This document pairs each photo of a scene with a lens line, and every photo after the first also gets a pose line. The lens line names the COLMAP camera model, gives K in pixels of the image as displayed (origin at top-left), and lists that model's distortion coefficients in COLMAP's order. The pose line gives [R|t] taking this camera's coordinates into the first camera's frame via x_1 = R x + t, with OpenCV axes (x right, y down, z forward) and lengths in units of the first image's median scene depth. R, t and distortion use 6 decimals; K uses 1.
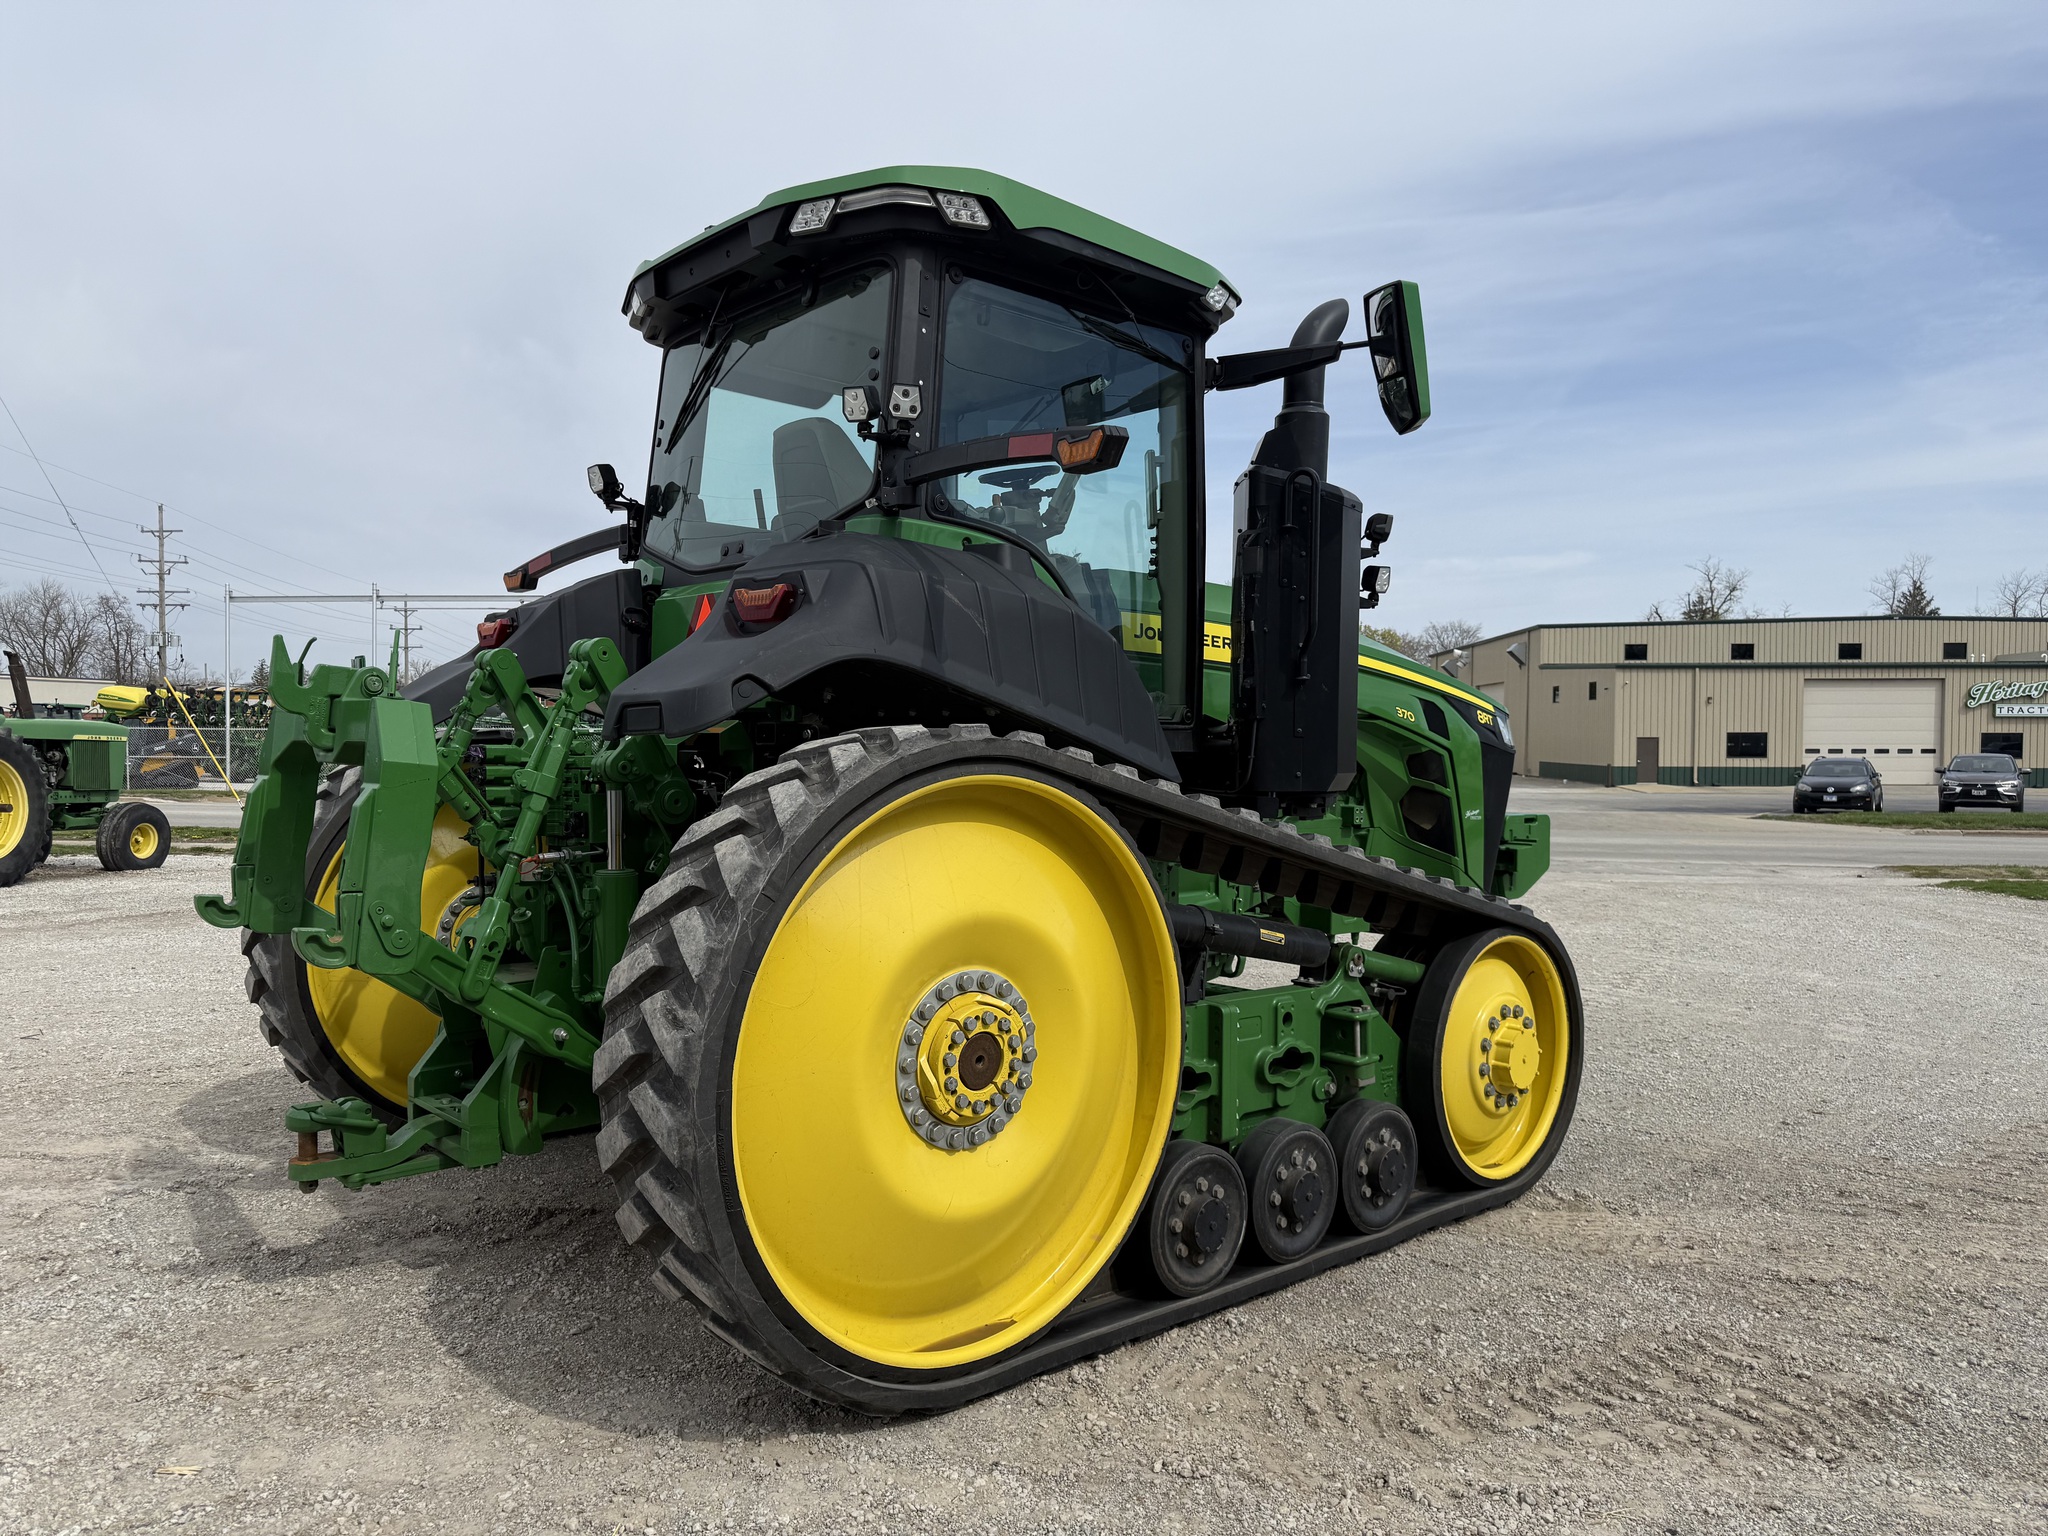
lens RADIAL K [[1450.0, 0, 1018.3], [0, 1450.0, 768.2], [0, 0, 1]] dist [0.040842, -0.052769]
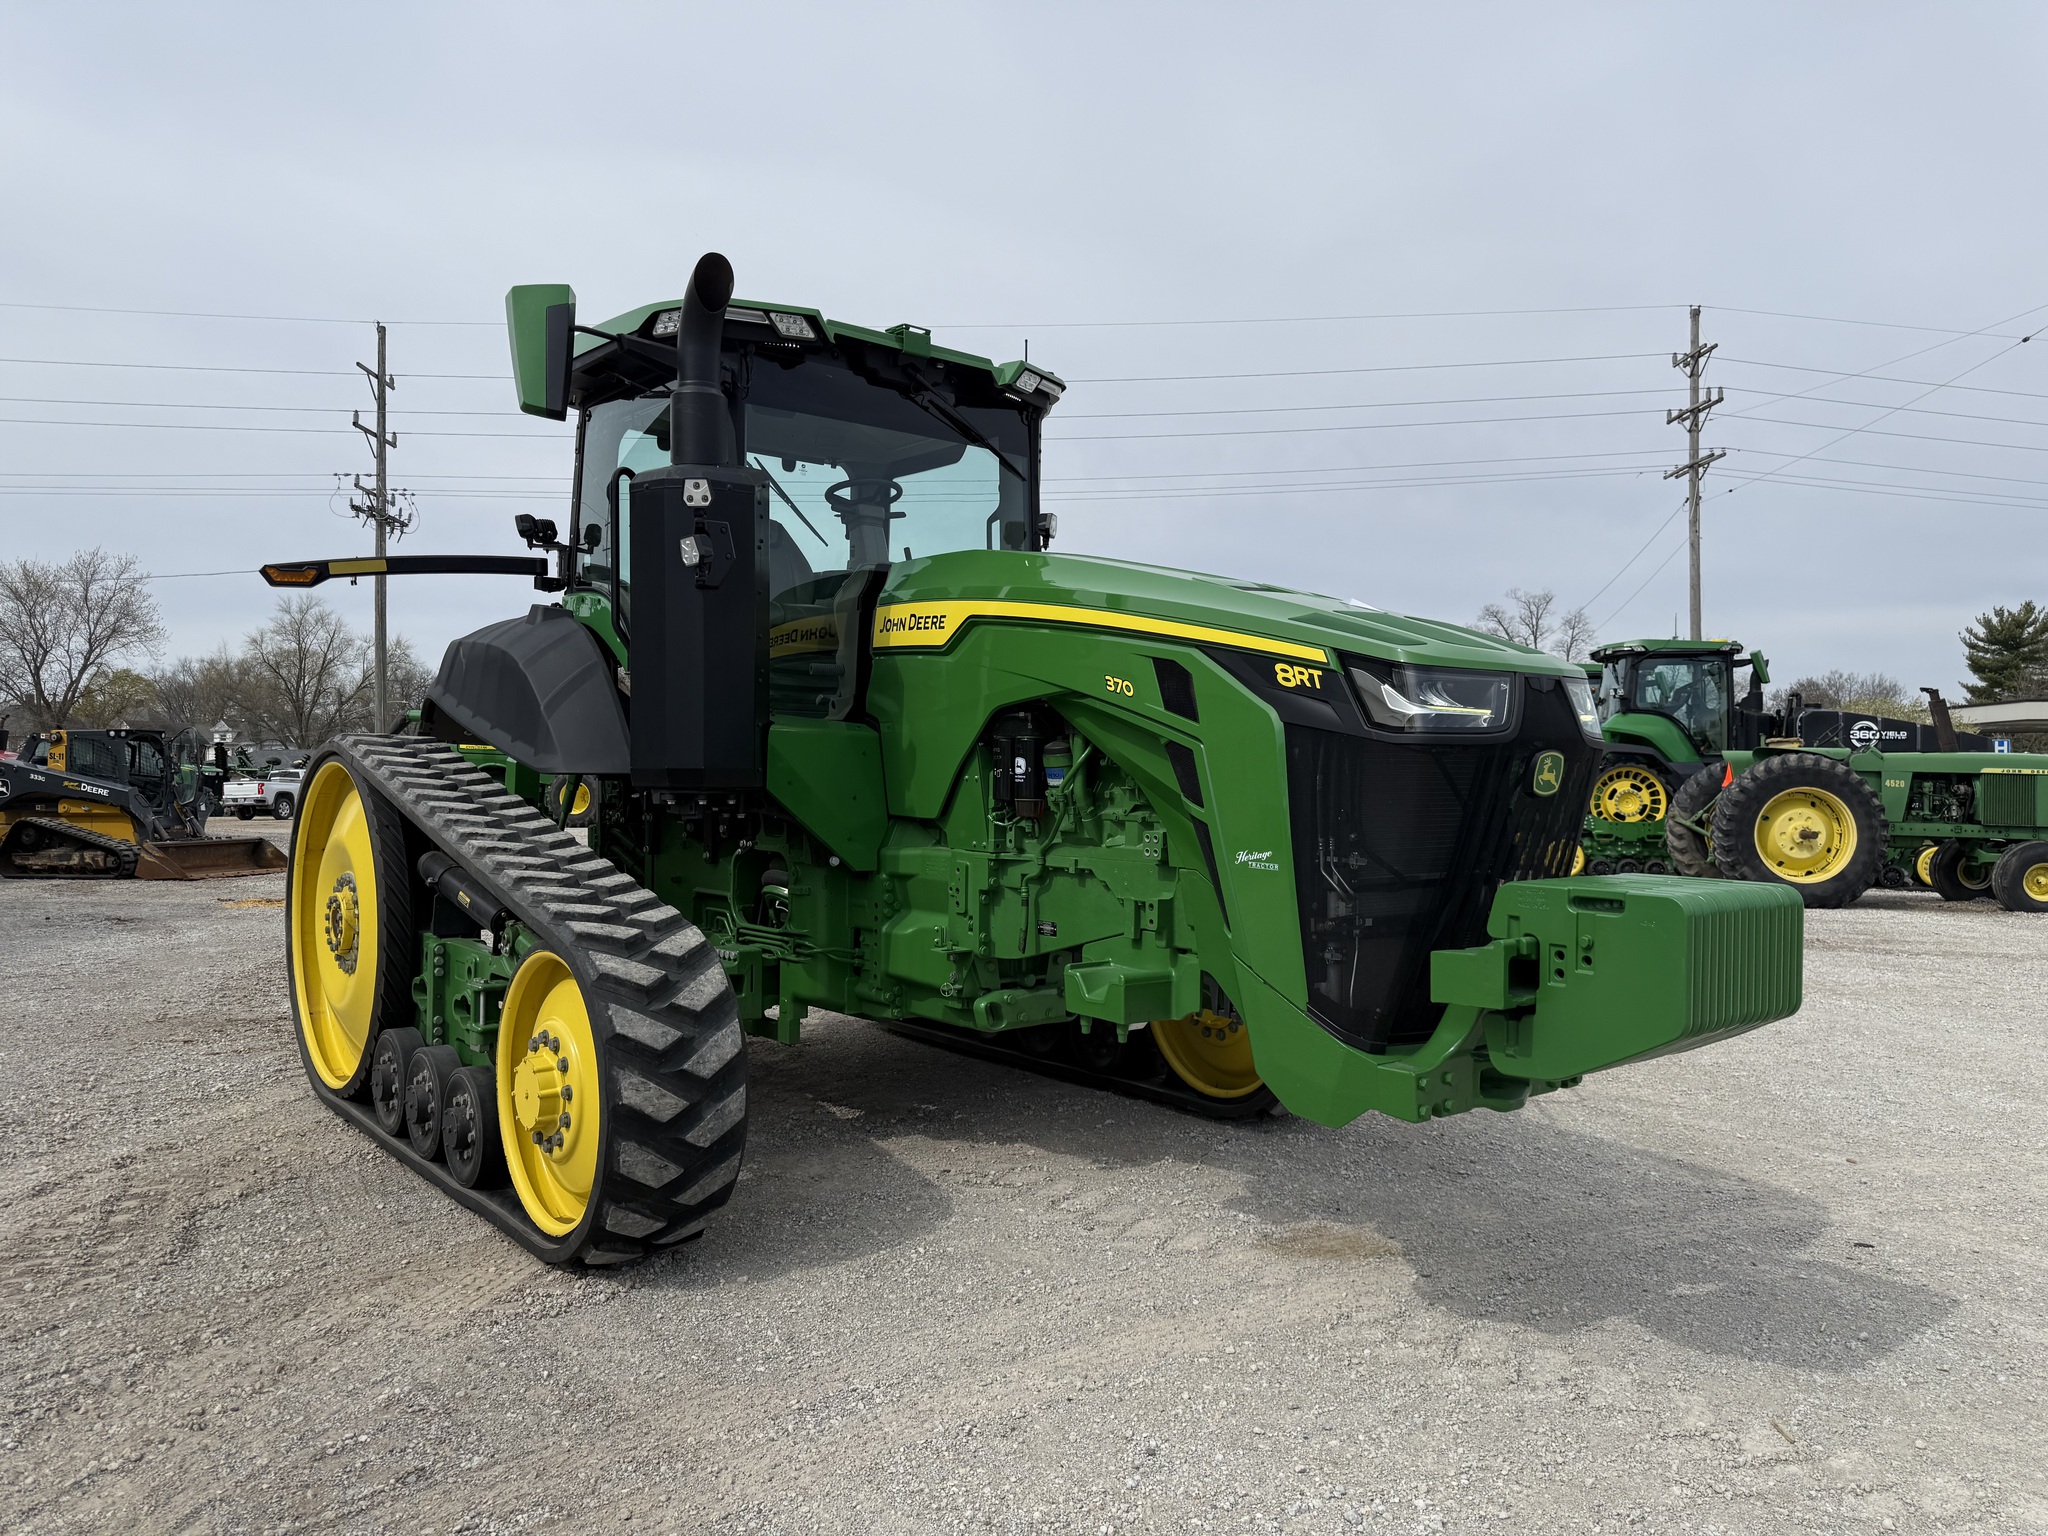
lens RADIAL K [[1450.0, 0, 1031.5], [0, 1450.0, 768.1], [0, 0, 1]] dist [0.040842, -0.052769]
pose [[-0.028294, -0.012799, -0.999518, 0.872020], [-0.021430, 0.999696, -0.012195, 0.006627], [0.999370, 0.021075, -0.028559, 0.959590]]
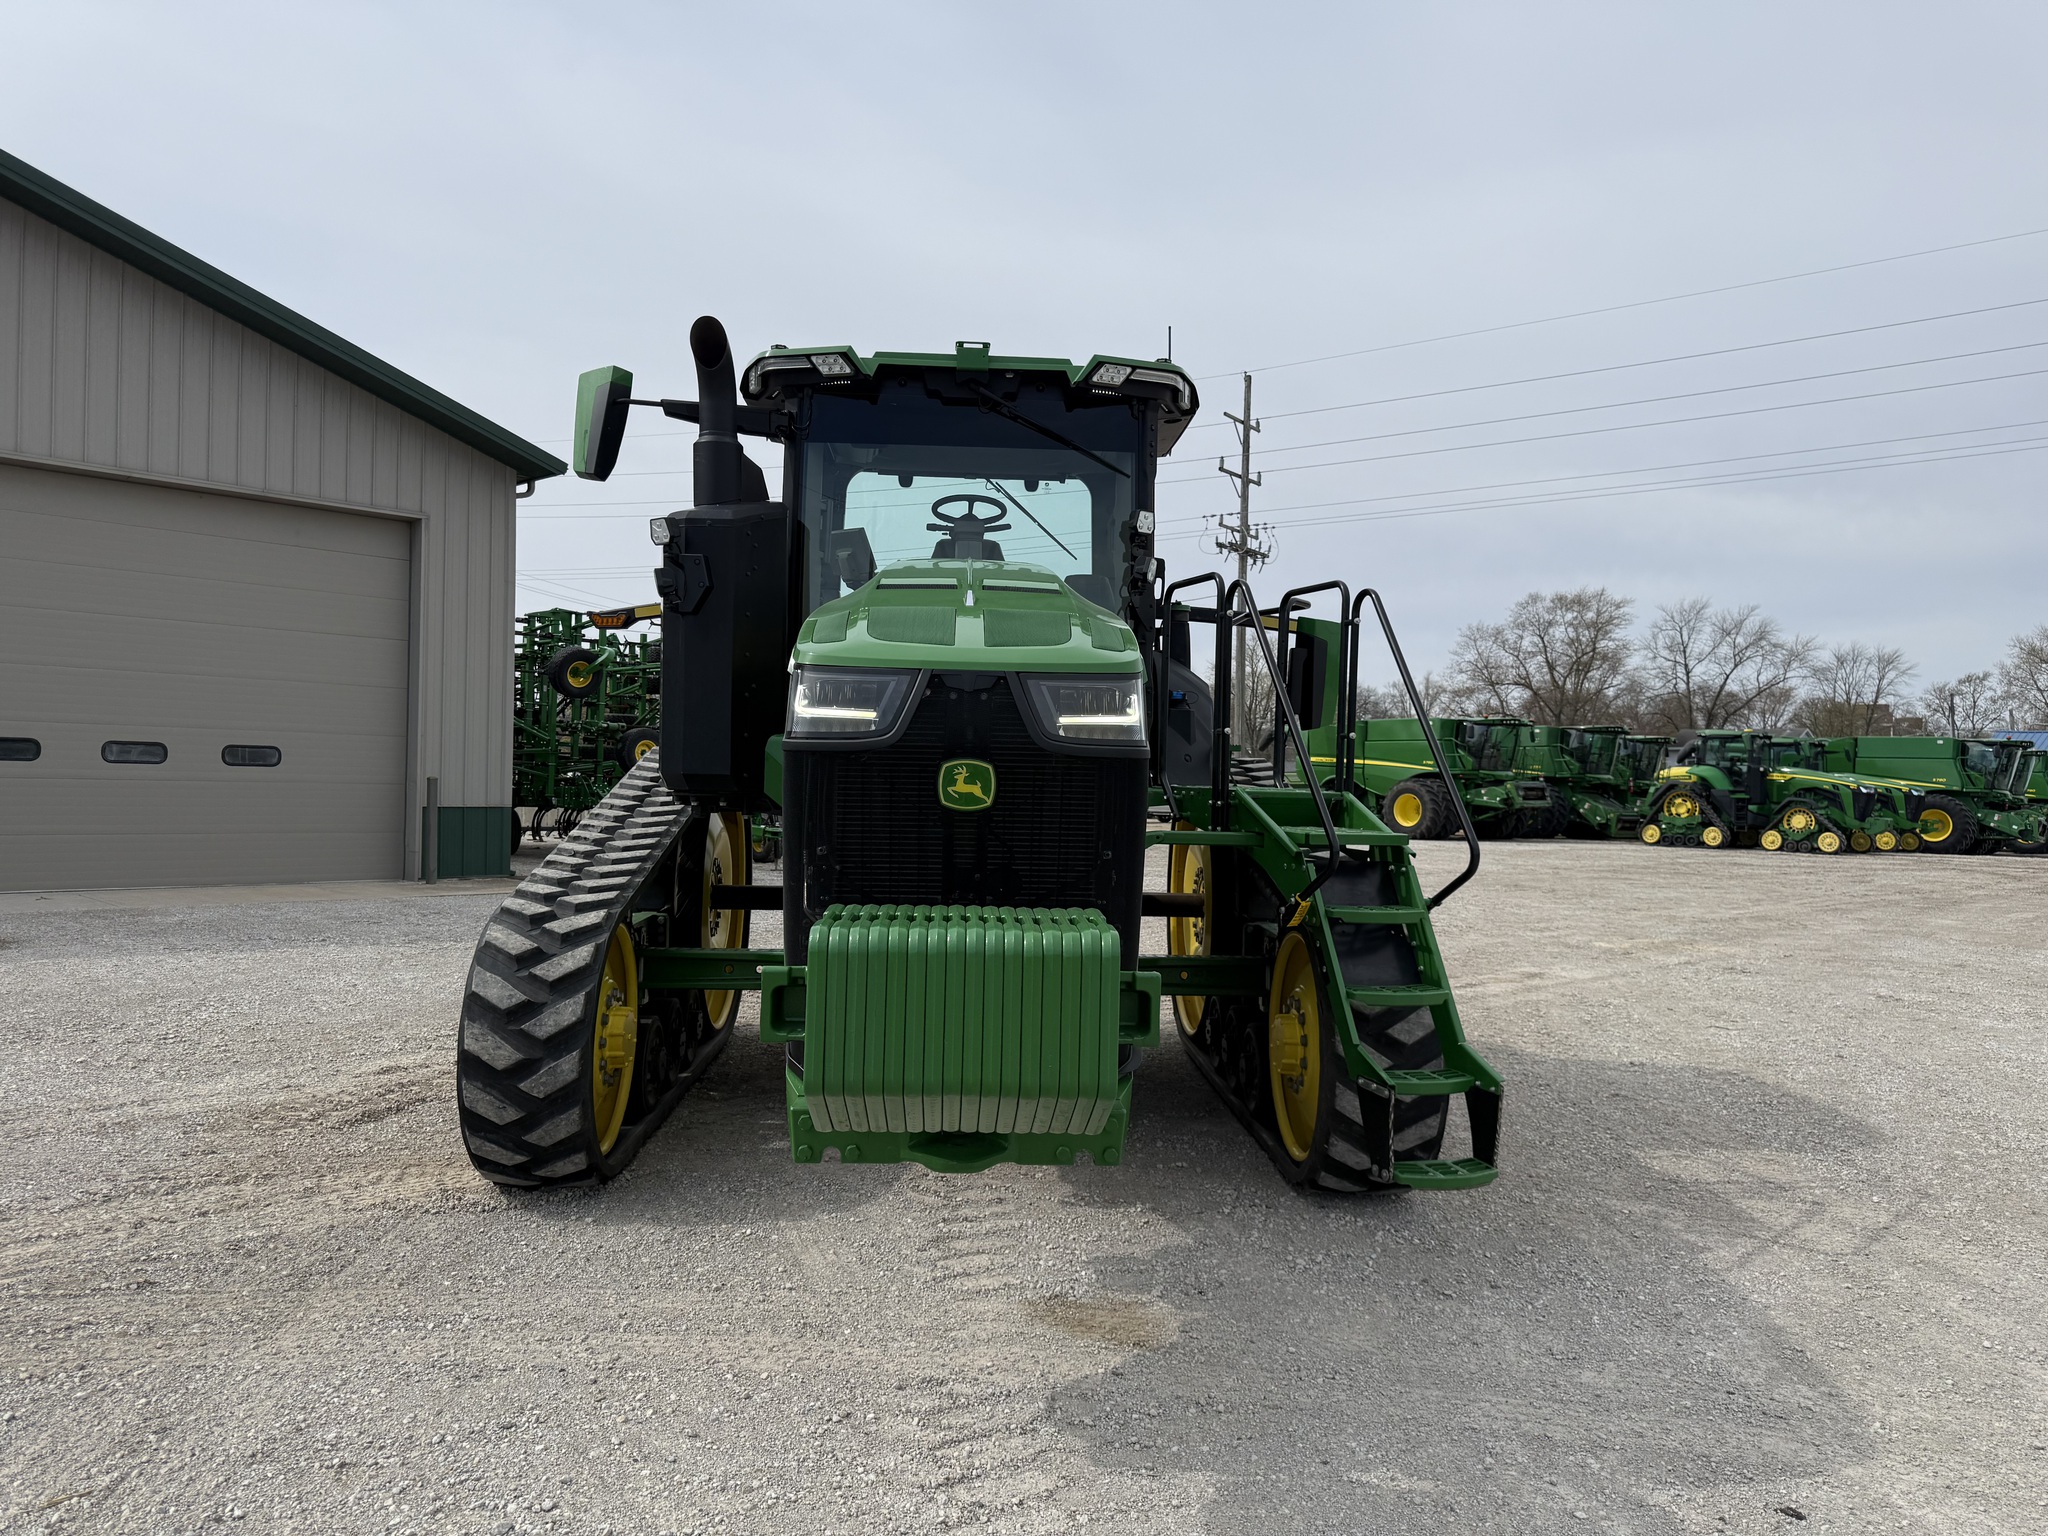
lens RADIAL K [[1450.0, 0, 1022.0], [0, 1450.0, 780.9], [0, 0, 1]] dist [0.040842, -0.052769]
pose [[-0.625958, -0.018606, -0.779635, 0.676730], [-0.036951, 0.999300, 0.005819, -0.006667], [0.778981, 0.032451, -0.626207, 1.430154]]
